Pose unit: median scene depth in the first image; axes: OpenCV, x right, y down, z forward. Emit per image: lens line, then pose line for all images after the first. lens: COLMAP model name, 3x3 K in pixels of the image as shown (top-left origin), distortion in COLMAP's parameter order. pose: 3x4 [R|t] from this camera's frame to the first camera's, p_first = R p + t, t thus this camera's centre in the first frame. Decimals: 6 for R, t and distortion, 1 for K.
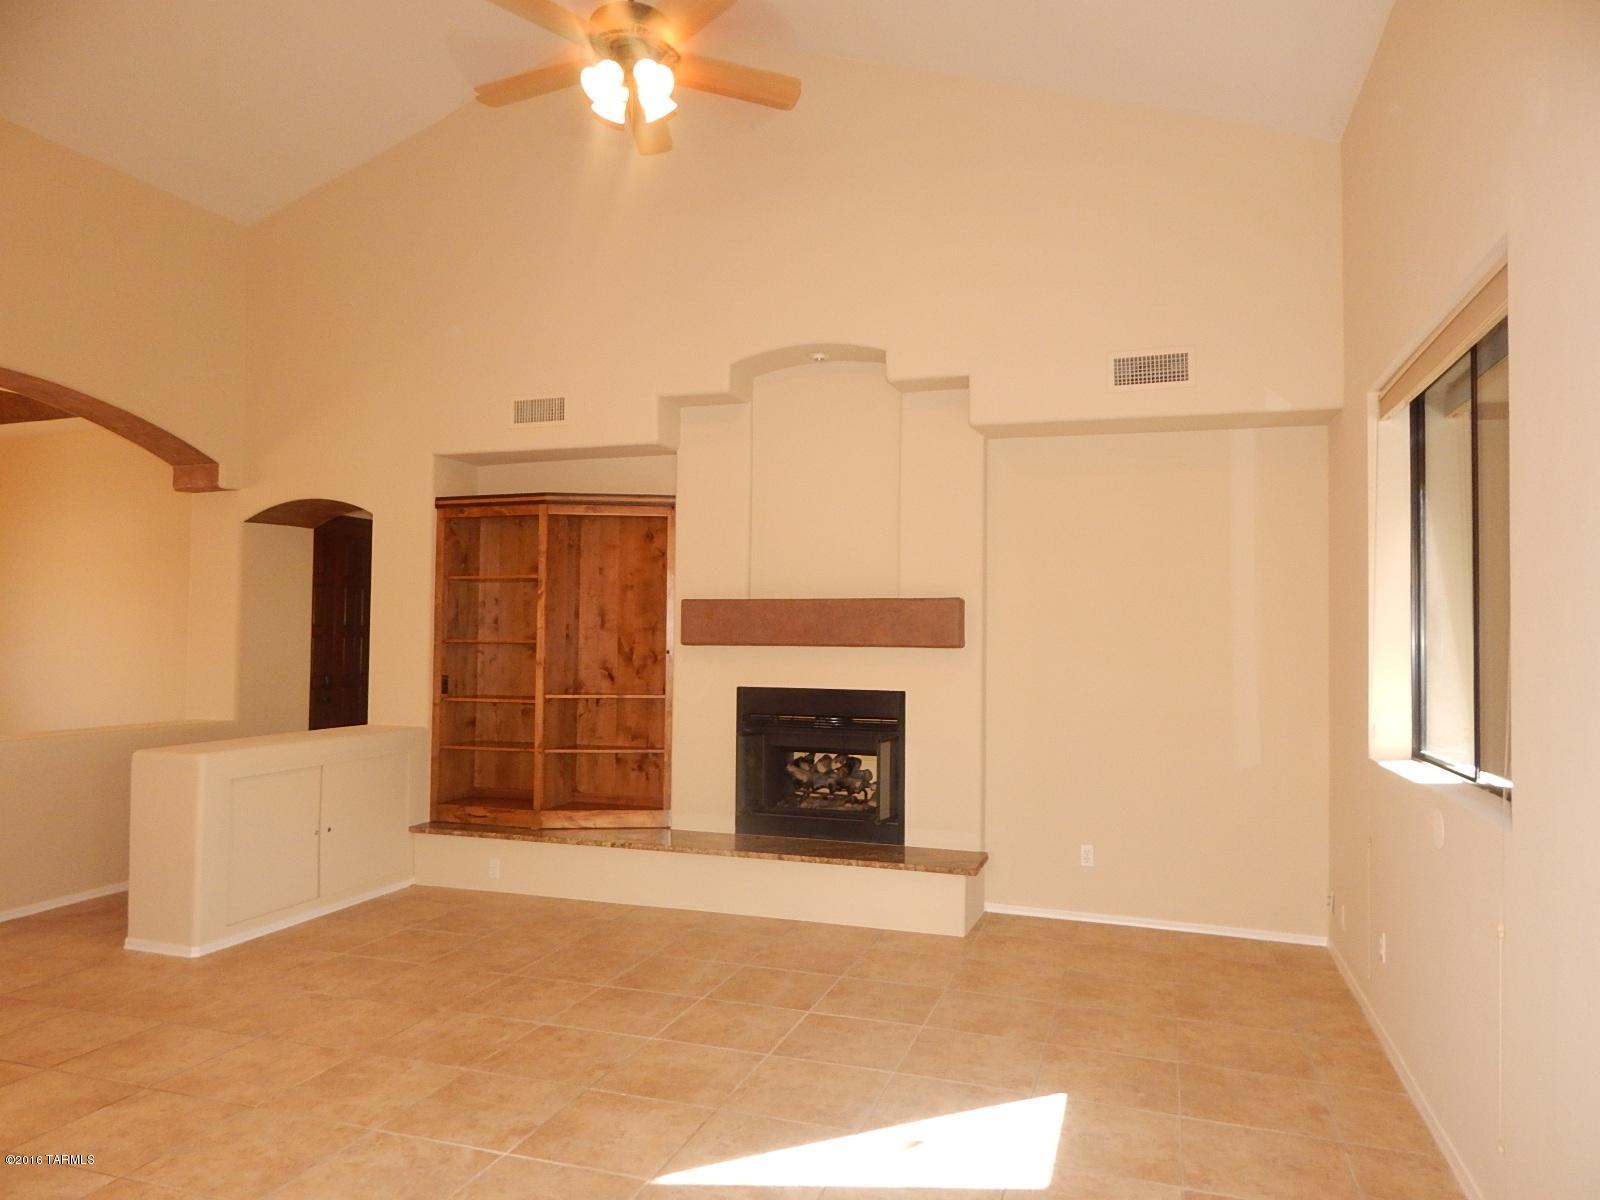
lens RADIAL K [[1078.2, 0, 791.2], [0, 1078.2, 600.3], [0, 0, 1]] dist [0.026410, -0.016024]
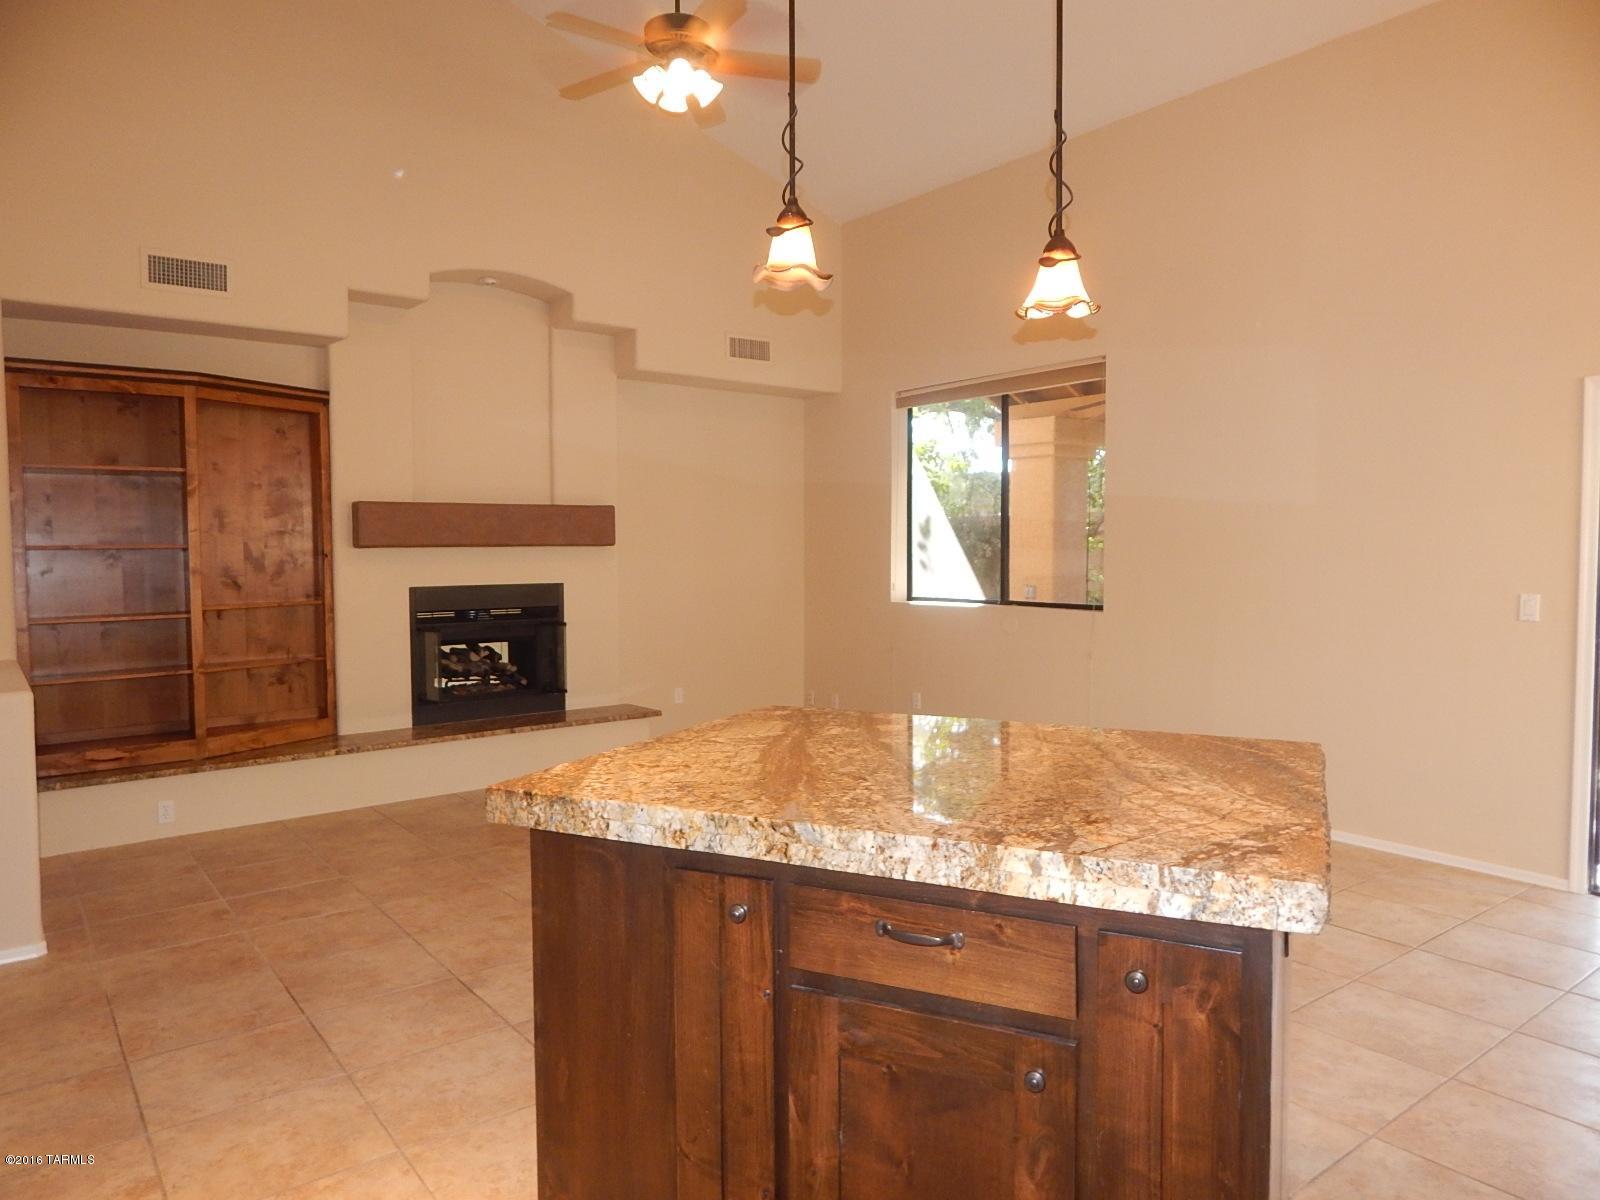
lens RADIAL K [[1078.2, 0, 786.0], [0, 1078.2, 598.2], [0, 0, 1]] dist [0.026410, -0.016024]
pose [[0.548247, -0.048826, 0.834890, -0.710762], [-0.006594, 0.998011, 0.062696, 0.023076], [-0.836291, -0.039878, 0.546834, 0.128589]]
